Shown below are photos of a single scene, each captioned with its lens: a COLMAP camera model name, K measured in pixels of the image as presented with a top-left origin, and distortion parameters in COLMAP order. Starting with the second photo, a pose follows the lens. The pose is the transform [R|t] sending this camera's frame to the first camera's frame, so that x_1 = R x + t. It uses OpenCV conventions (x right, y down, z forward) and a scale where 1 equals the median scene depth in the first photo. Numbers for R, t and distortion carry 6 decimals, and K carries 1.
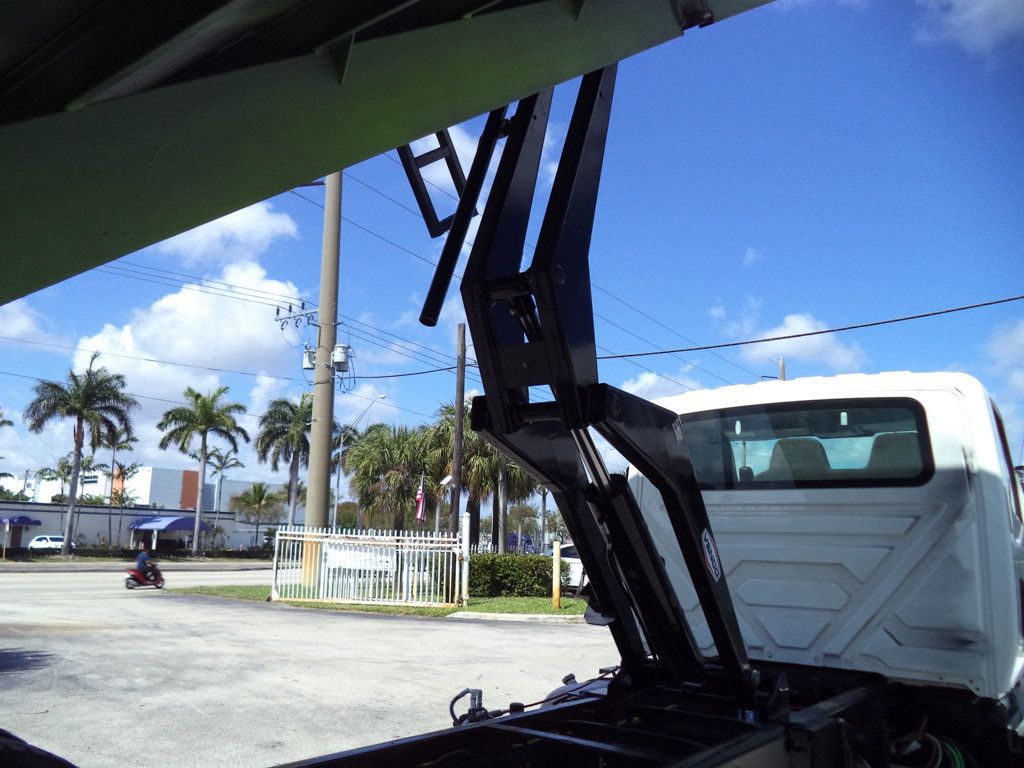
lens RADIAL K [[833.8, 0, 507.2], [0, 833.8, 387.4], [0, 0, 1]] dist [-0.014924, -0.019654]
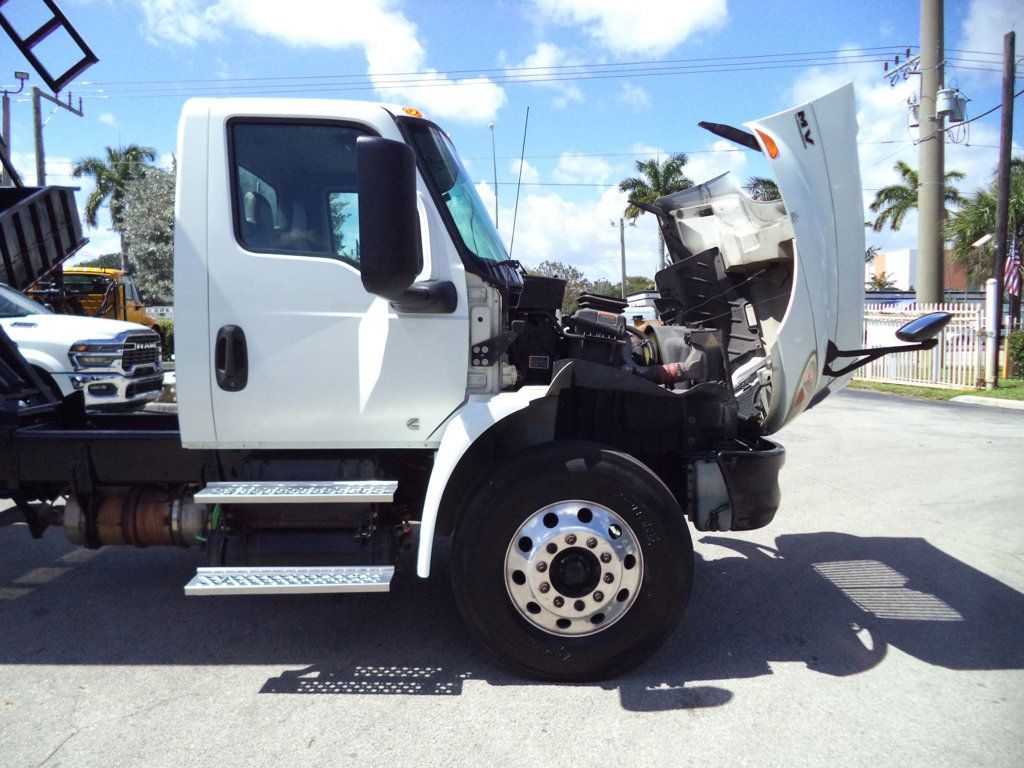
lens RADIAL K [[833.8, 0, 511.6], [0, 833.8, 383.9], [0, 0, 1]] dist [-0.014924, -0.019654]
pose [[0.622244, 0.036983, -0.781949, 0.096493], [0.160434, 0.971656, 0.173622, 0.011315], [0.766207, -0.233487, 0.598674, 0.043544]]
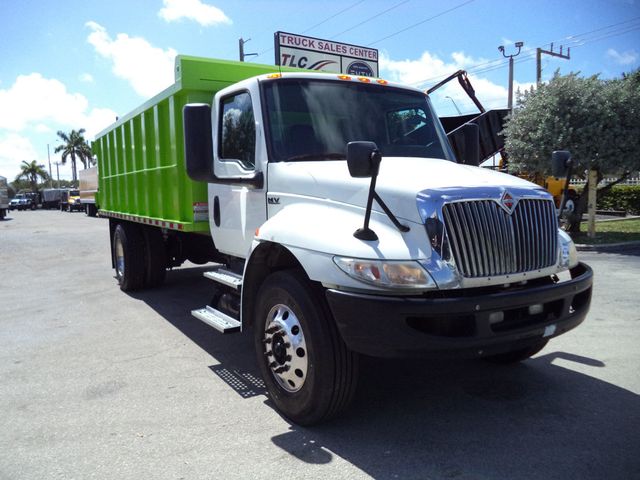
lens RADIAL K [[521.2, 0, 323.2], [0, 521.2, 246.2], [0, 0, 1]] dist [-0.014924, -0.019654]
pose [[-0.340915, 0.084987, -0.936245, 0.106393], [0.183802, 0.982711, 0.022277, 0.022473], [0.921951, -0.164489, -0.350642, 0.102936]]
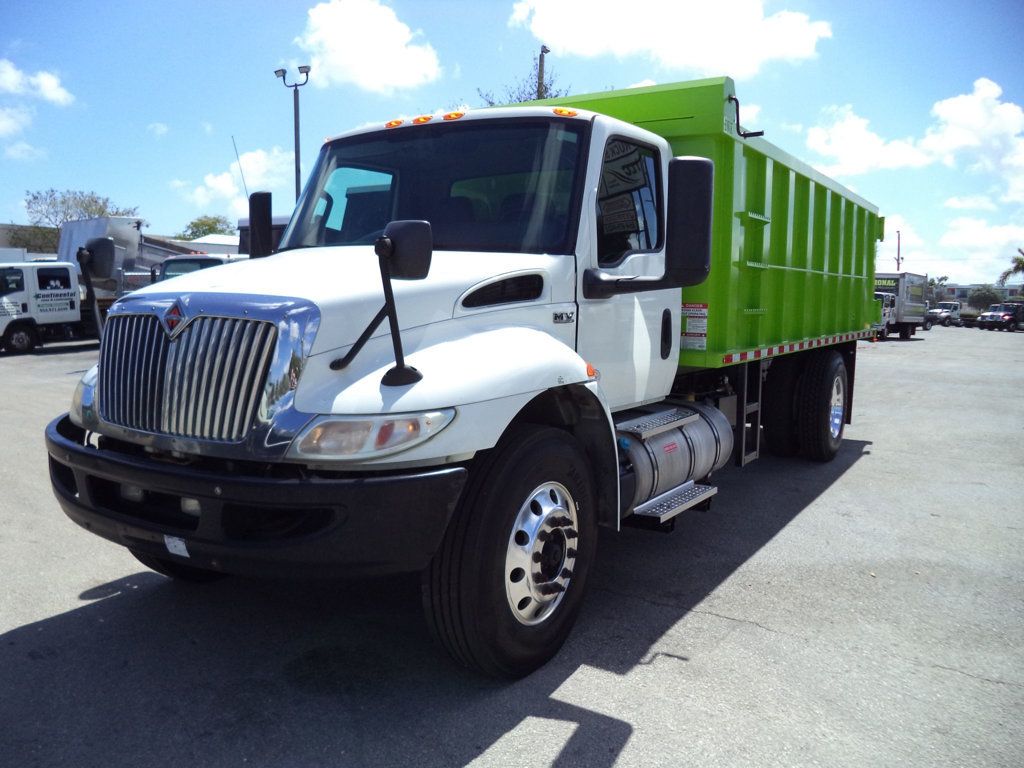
lens RADIAL K [[833.8, 0, 506.1], [0, 833.8, 381.5], [0, 0, 1]] dist [-0.014924, -0.019654]
pose [[0.998886, -0.016776, 0.044104, 0.050901], [0.004423, 0.963840, 0.266443, 0.008015], [-0.046979, -0.265951, 0.962841, 0.027141]]
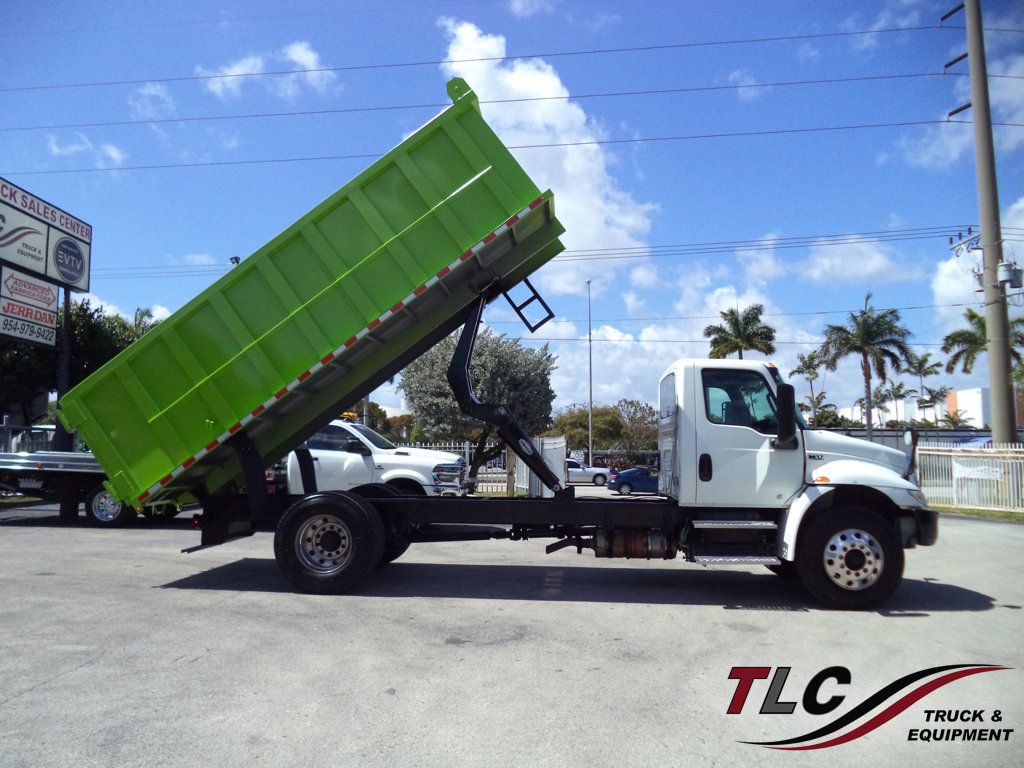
lens RADIAL K [[833.8, 0, 510.6], [0, 833.8, 382.5], [0, 0, 1]] dist [-0.014924, -0.019654]
pose [[0.563256, -0.089172, -0.821456, 0.135748], [0.159401, 0.987212, 0.002133, -0.002786], [0.810761, -0.132142, 0.570267, -0.038044]]
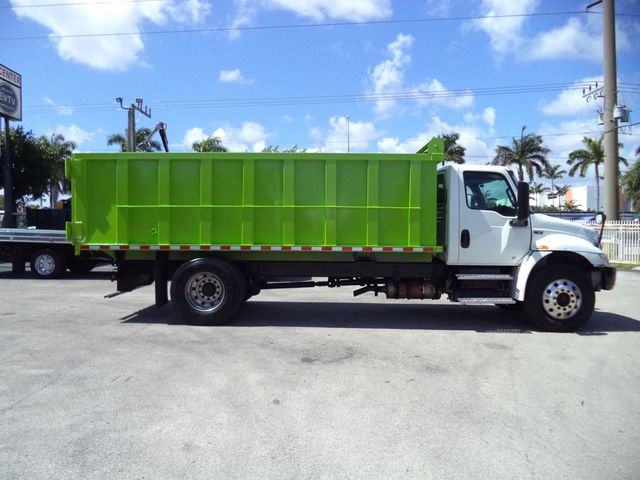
lens RADIAL K [[521.2, 0, 318.5], [0, 521.2, 240.8], [0, 0, 1]] dist [-0.014924, -0.019654]
pose [[0.601967, 0.000057, -0.798521, 0.119435], [0.158464, 0.980103, 0.119528, -0.003720], [0.782640, -0.198489, 0.589980, -0.038057]]
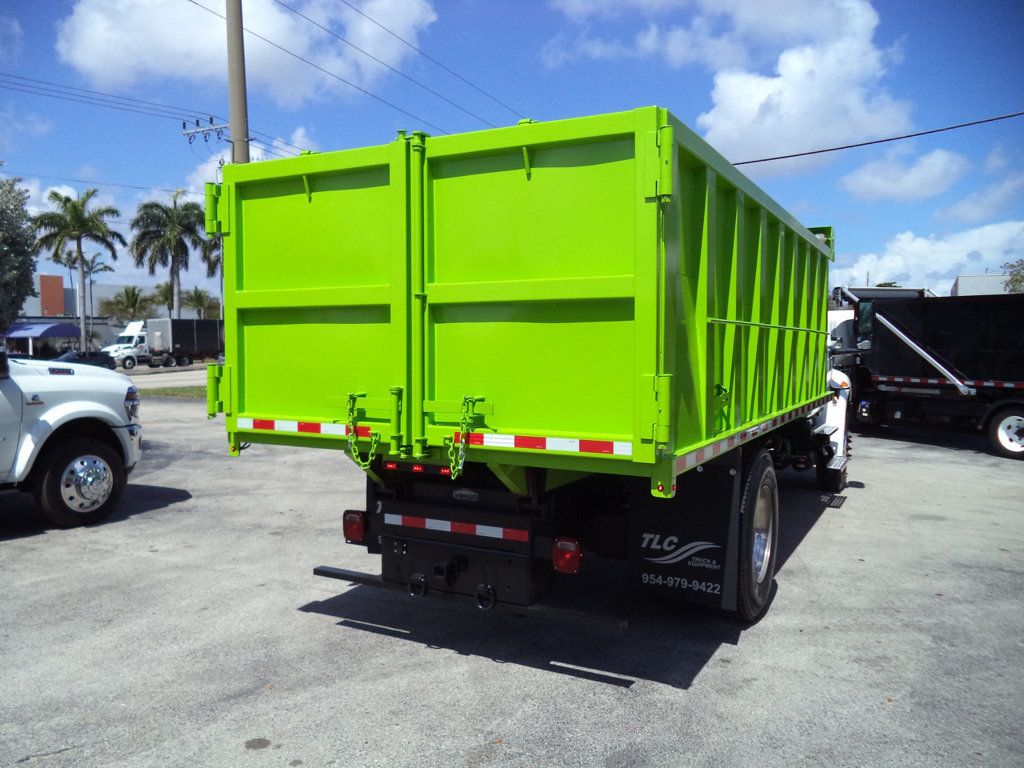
lens RADIAL K [[833.8, 0, 504.0], [0, 833.8, 378.0], [0, 0, 1]] dist [-0.014924, -0.019654]
pose [[0.986593, -0.036550, 0.159053, -0.033365], [-0.001524, 0.972493, 0.232928, -0.014631], [-0.163191, -0.230047, 0.959399, -0.058256]]
